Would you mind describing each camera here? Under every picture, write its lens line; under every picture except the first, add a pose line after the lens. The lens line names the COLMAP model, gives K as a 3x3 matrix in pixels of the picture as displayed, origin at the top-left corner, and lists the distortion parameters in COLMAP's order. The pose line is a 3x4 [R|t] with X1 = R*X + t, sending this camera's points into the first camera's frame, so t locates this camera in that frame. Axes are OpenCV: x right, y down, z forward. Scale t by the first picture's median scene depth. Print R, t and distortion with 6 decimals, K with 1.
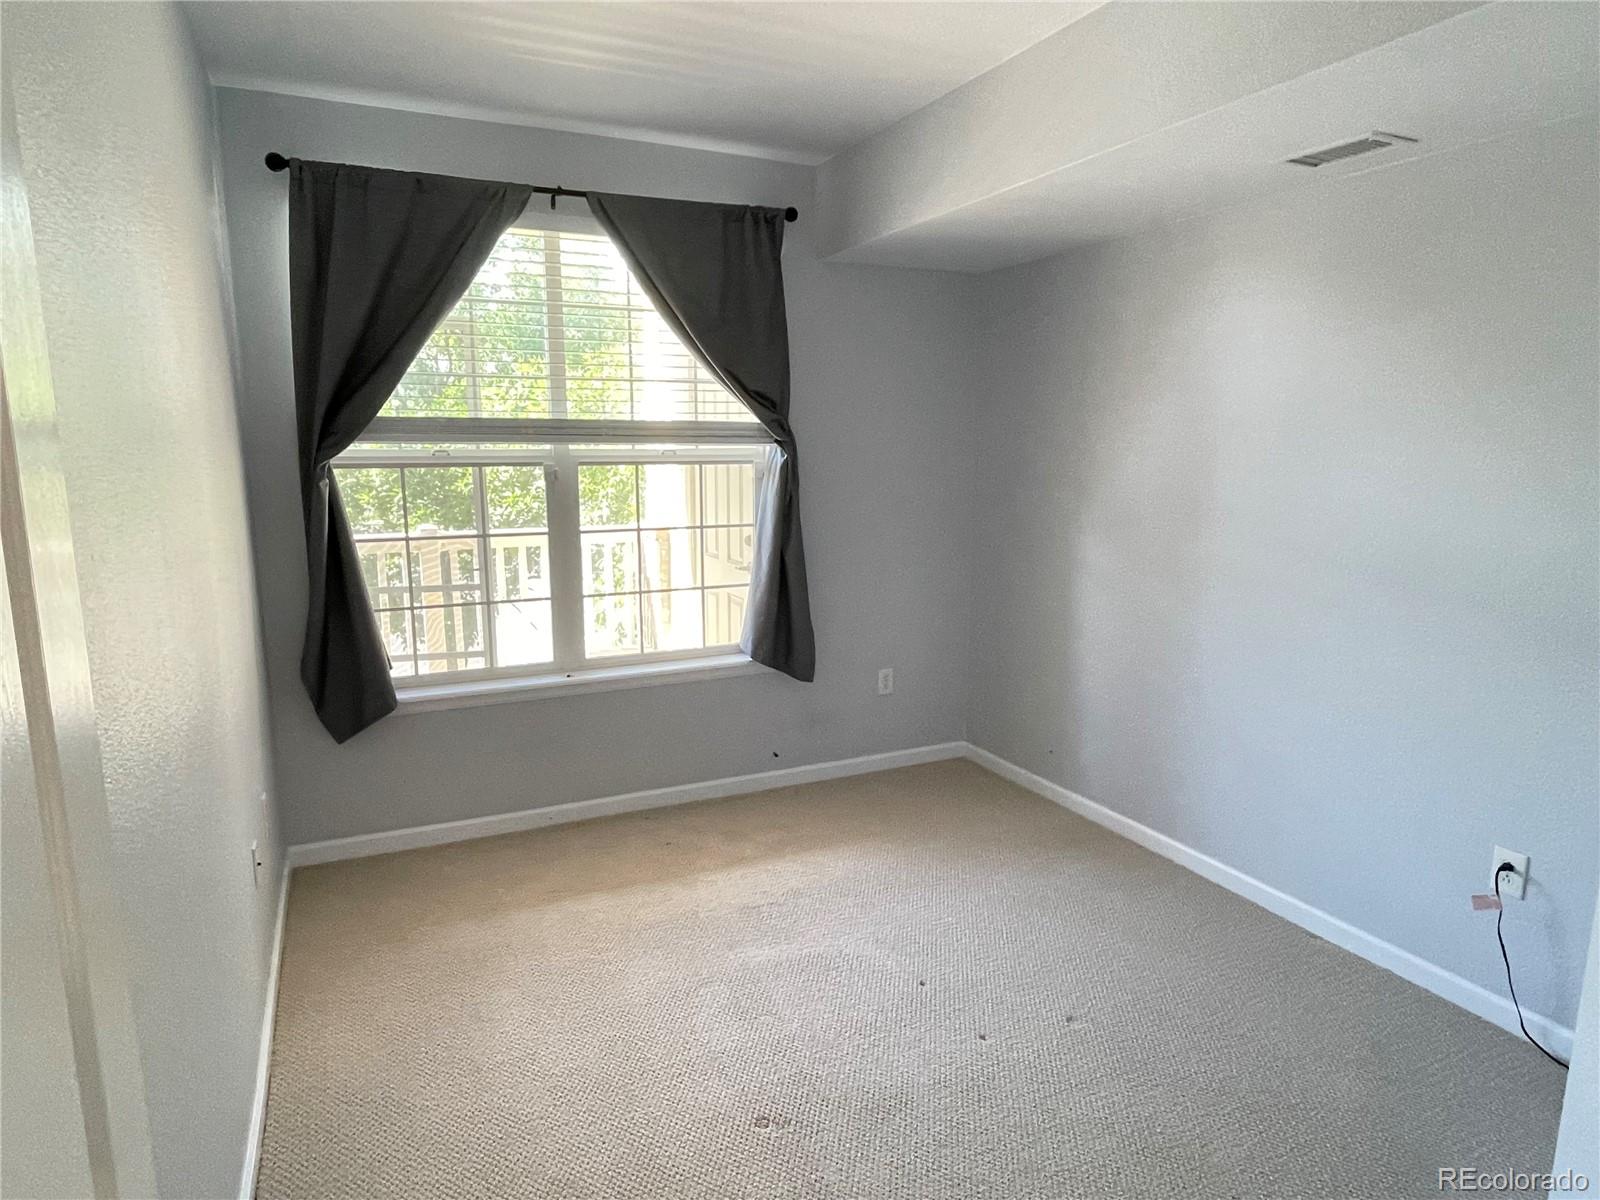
lens RADIAL K [[950.2, 0, 799.1], [0, 950.2, 605.8], [0, 0, 1]] dist [0.017128, -0.029098]
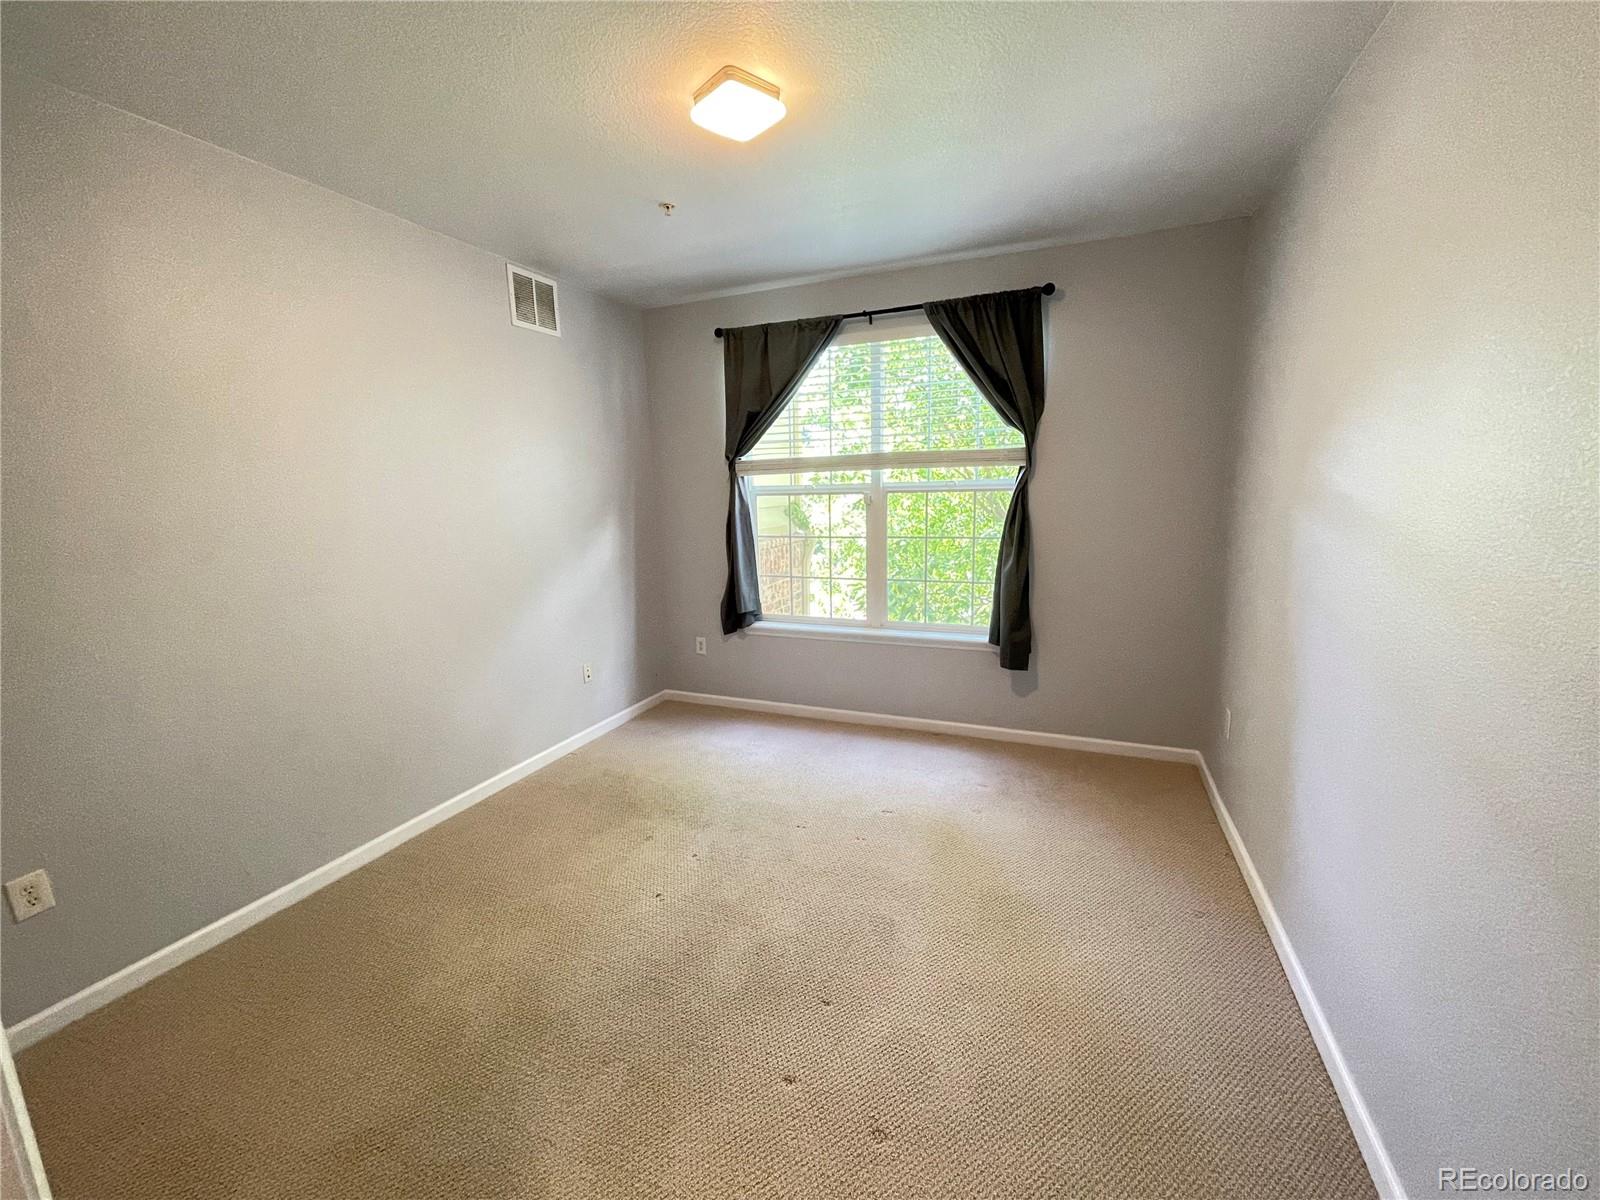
lens RADIAL K [[648.1, 0, 799.1], [0, 648.1, 605.3], [0, 0, 1]] dist [-0.005527, 0.000501]
pose [[0.673986, 0.124118, -0.728243, 0.479510], [-0.099915, 0.992042, 0.076608, -0.038995], [0.731957, 0.021130, 0.681024, 0.219363]]
